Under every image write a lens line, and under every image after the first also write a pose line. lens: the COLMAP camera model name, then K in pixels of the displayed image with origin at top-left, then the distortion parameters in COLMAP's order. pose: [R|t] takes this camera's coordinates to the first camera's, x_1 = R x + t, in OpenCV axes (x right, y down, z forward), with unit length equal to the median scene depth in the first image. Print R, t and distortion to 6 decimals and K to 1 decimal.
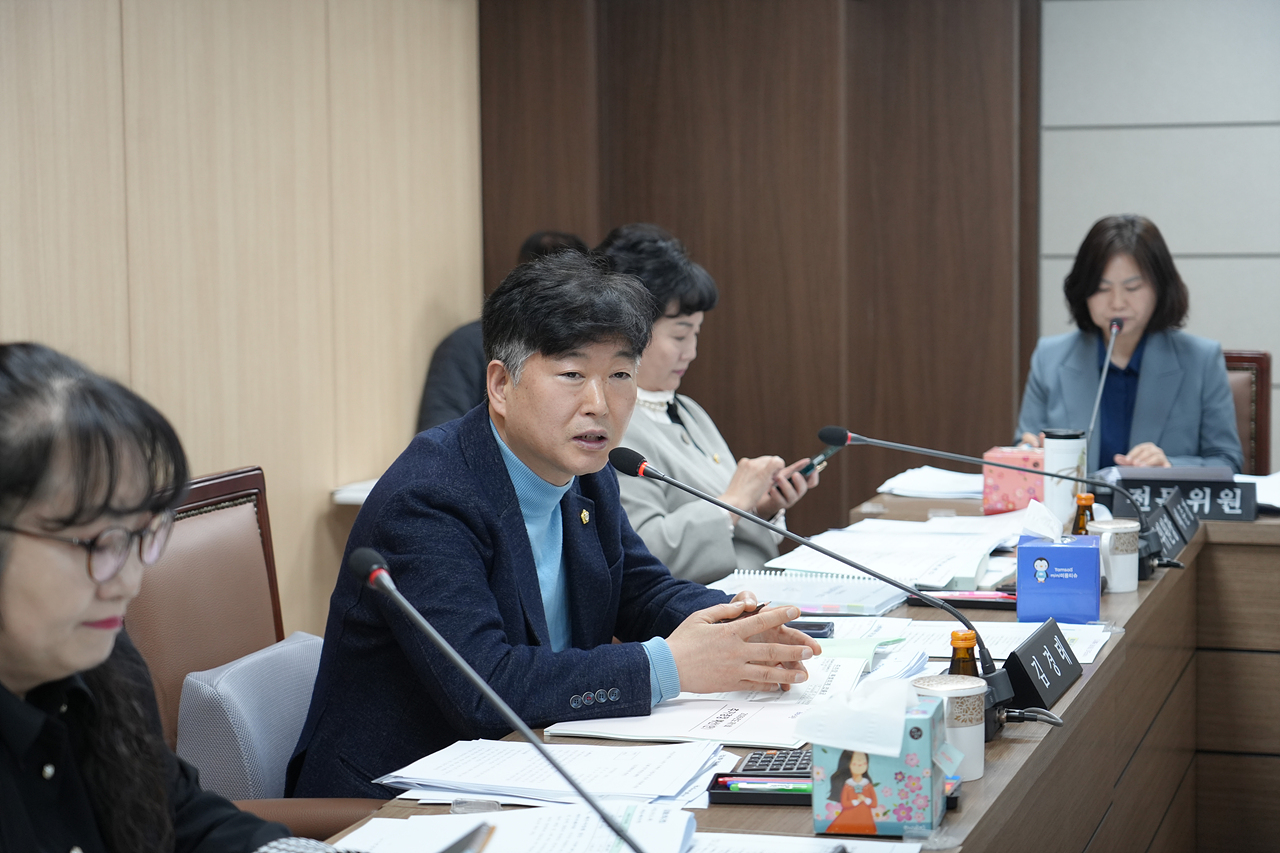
lens RADIAL K [[2477.4, 0, 640.0], [0, 2477.4, 426.5], [0, 0, 1]] dist [-0.022655, -0.073650]
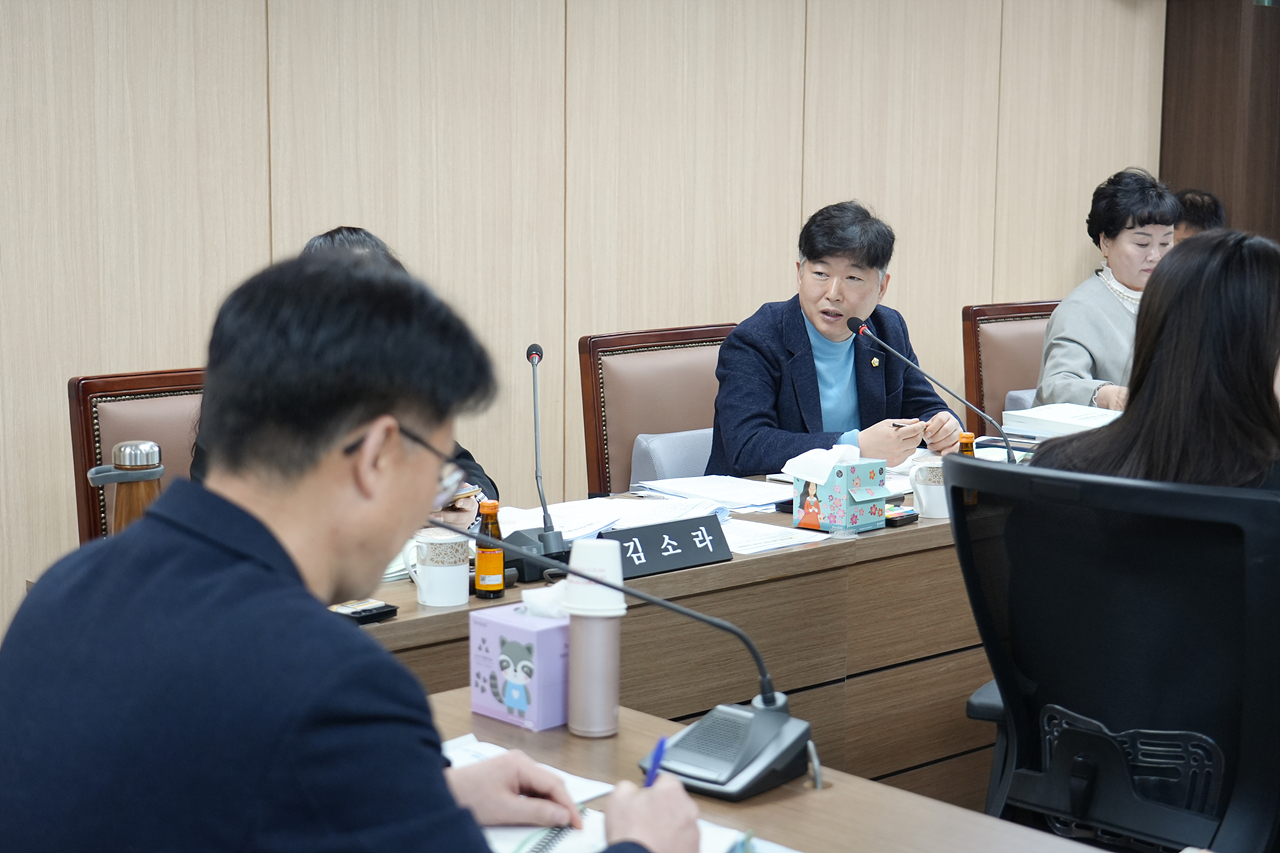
lens RADIAL K [[2023.5, 0, 582.9], [0, 2023.5, 428.9], [0, 0, 1]] dist [0.025378, 0.000239]
pose [[0.857010, 0.083786, -0.508442, 0.529963], [-0.060961, 0.996249, 0.061417, 0.010996], [0.511681, -0.021640, 0.858903, -0.257716]]
